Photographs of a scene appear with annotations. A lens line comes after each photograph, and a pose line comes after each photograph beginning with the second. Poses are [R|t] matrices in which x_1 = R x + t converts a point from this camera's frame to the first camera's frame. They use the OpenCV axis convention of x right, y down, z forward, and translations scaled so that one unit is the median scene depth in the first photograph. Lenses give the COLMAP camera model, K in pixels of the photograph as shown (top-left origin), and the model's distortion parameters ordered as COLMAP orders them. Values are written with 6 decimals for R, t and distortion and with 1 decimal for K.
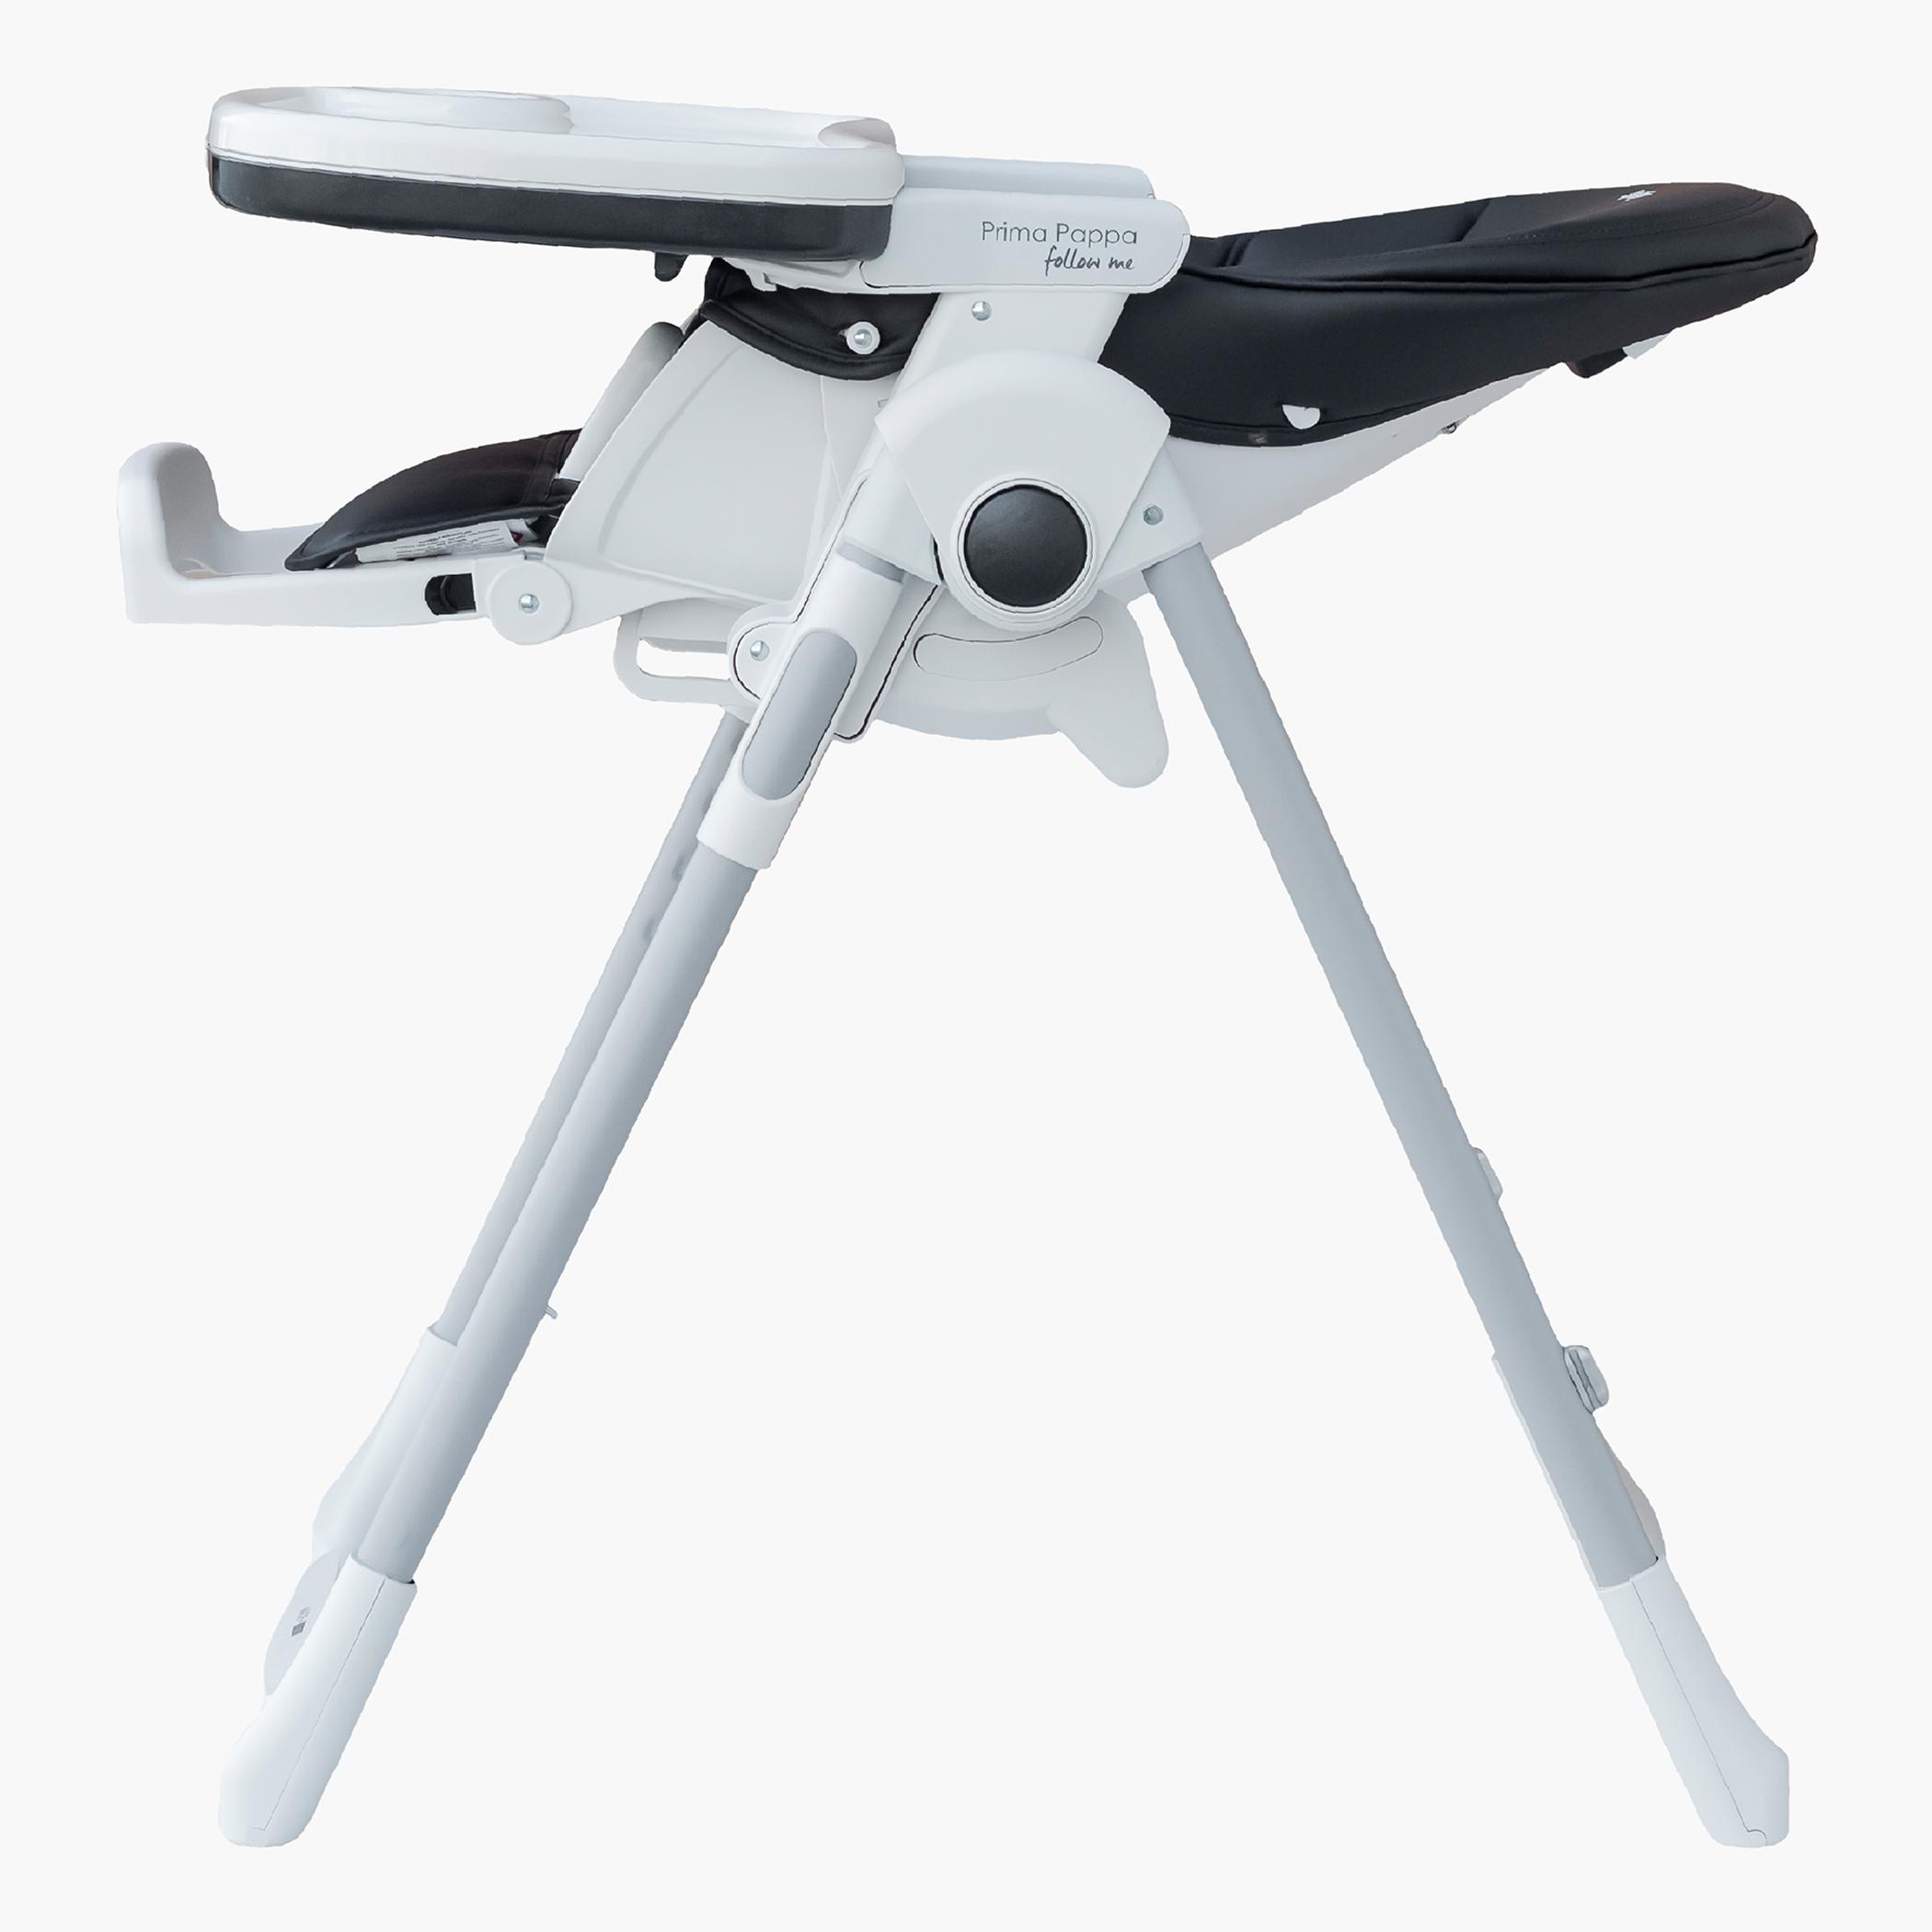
lens RADIAL K [[6370.1, 0, 958.2], [0, 6370.1, 851.1], [0, 0, 1]] dist [0.211517, 0.000000]
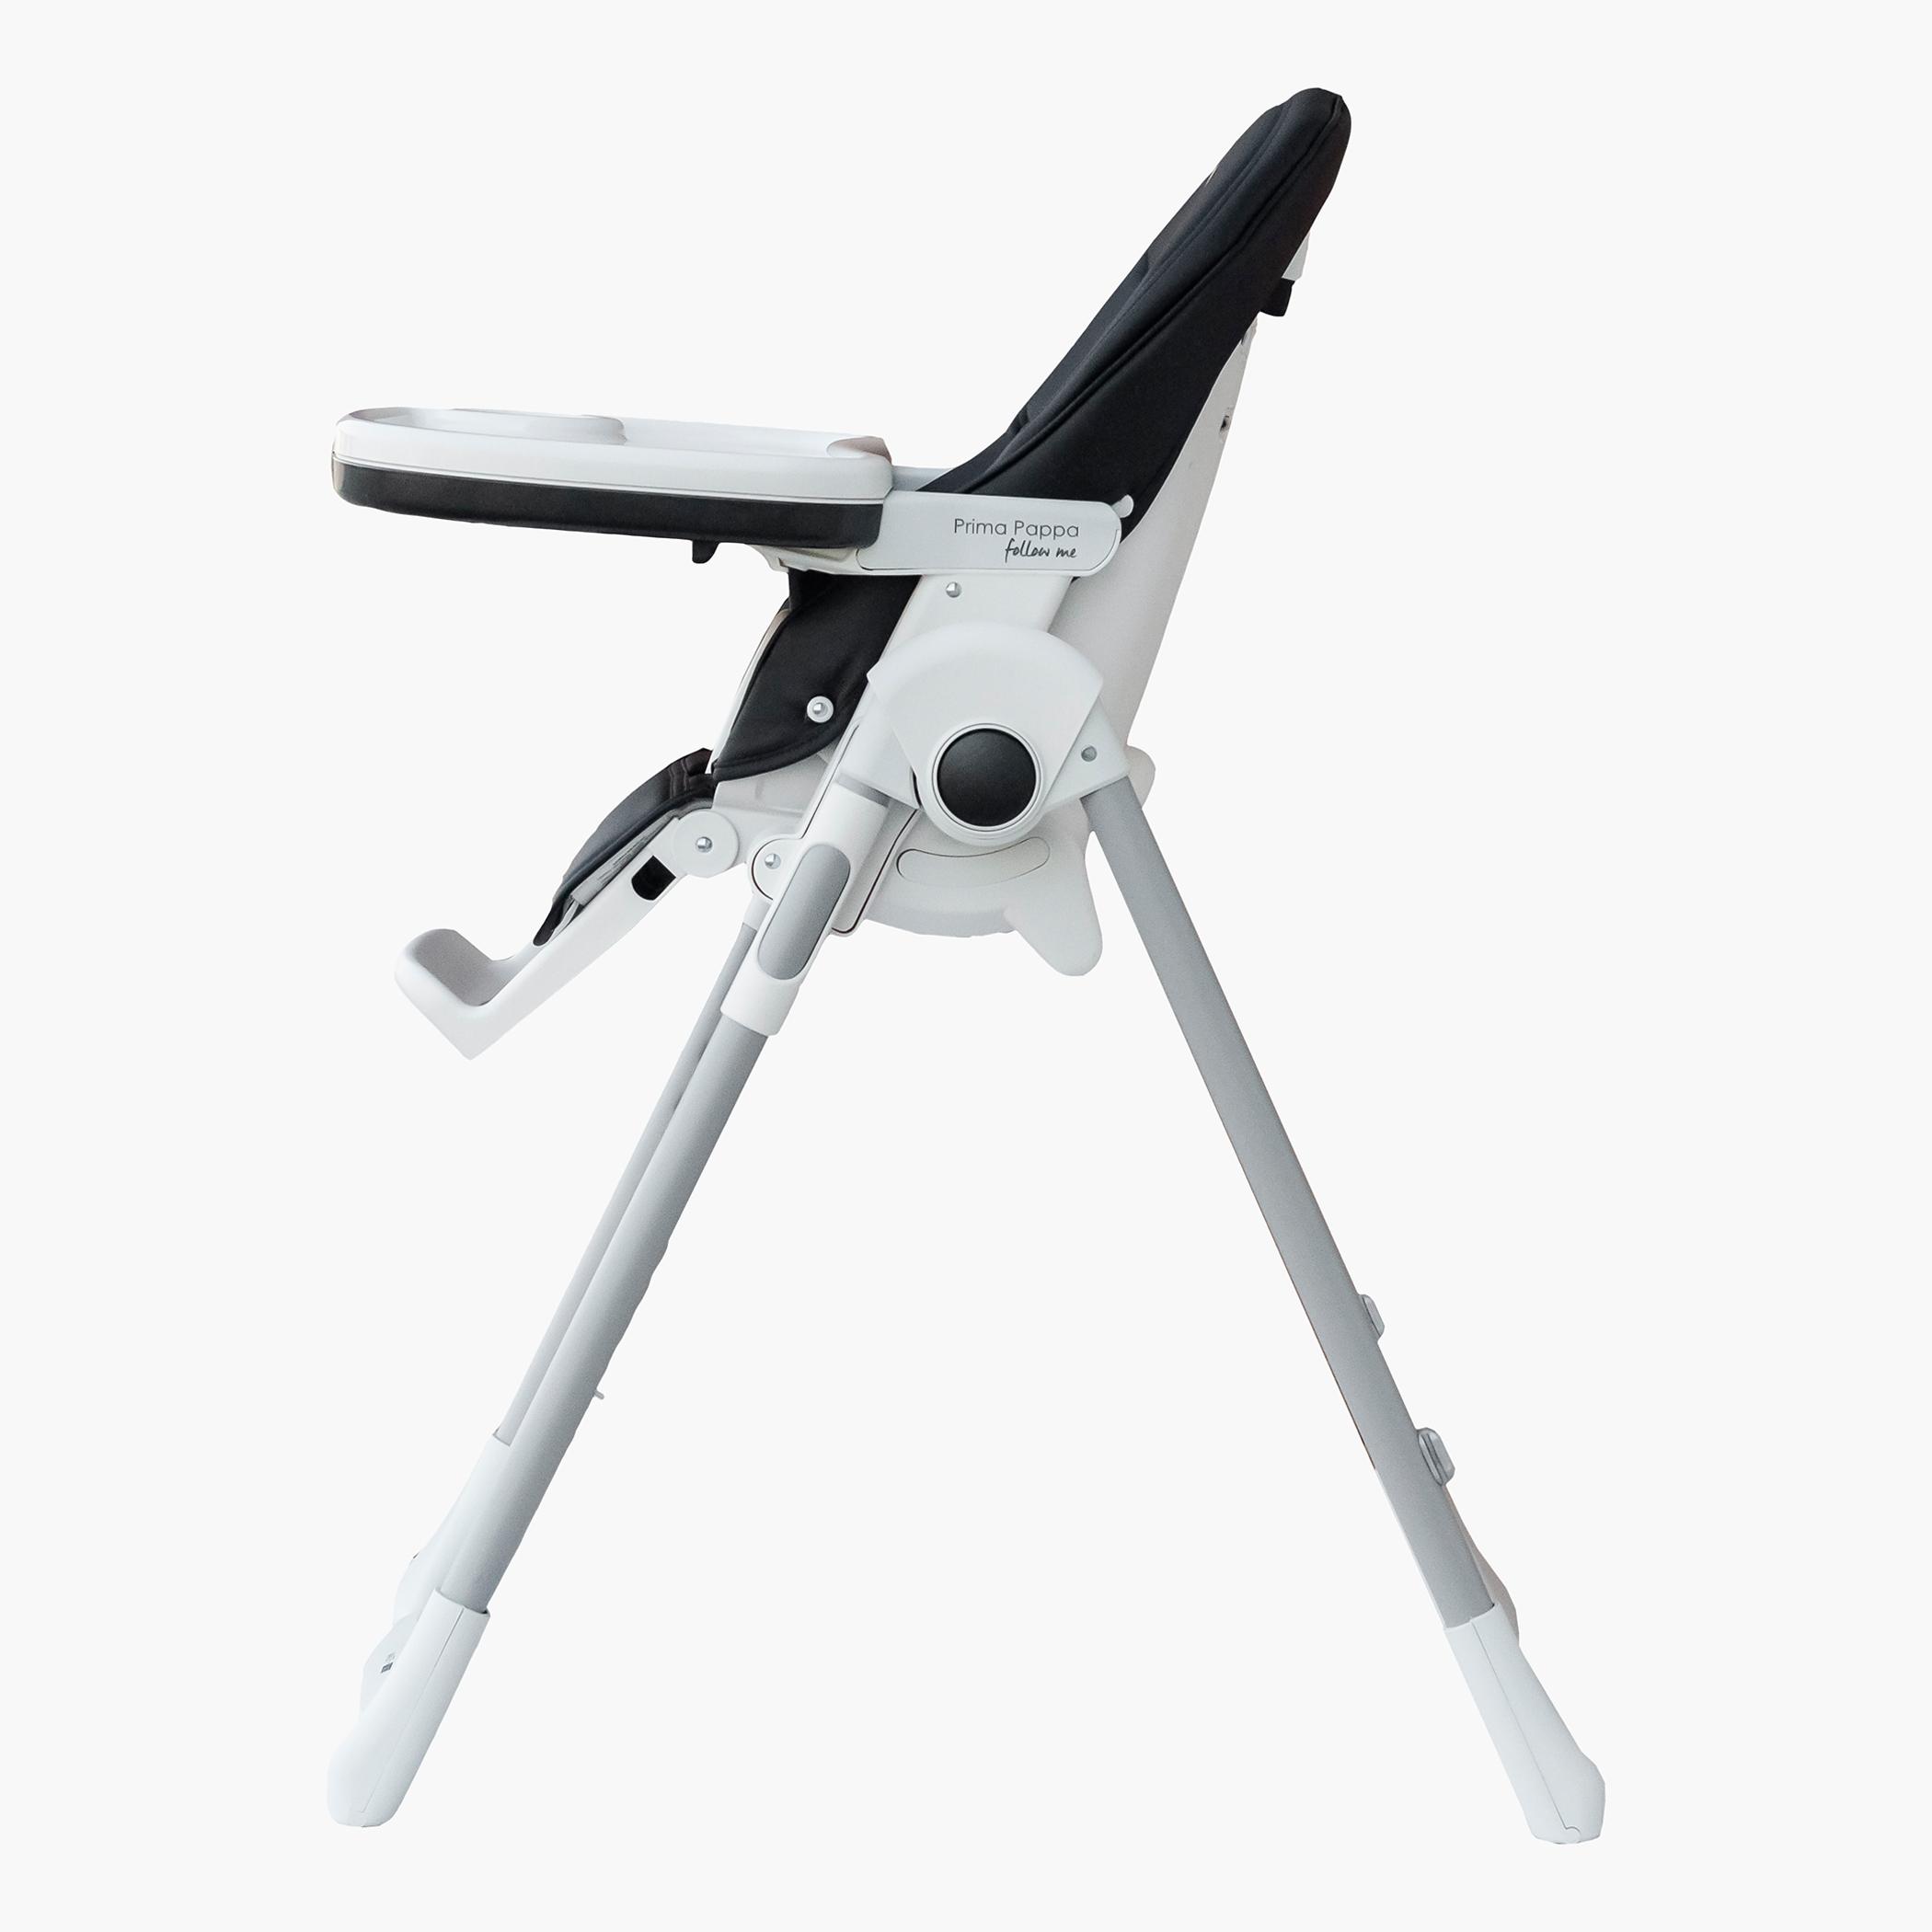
lens RADIAL K [[6370.1, 0, 904.3], [0, 6370.1, 932.5], [0, 0, 1]] dist [0.211517, 0.000000]
pose [[0.999961, 0.008233, -0.003054, -0.001612], [-0.008331, 0.999403, -0.033521, 0.023830], [0.002776, 0.033545, 0.999433, -0.239567]]
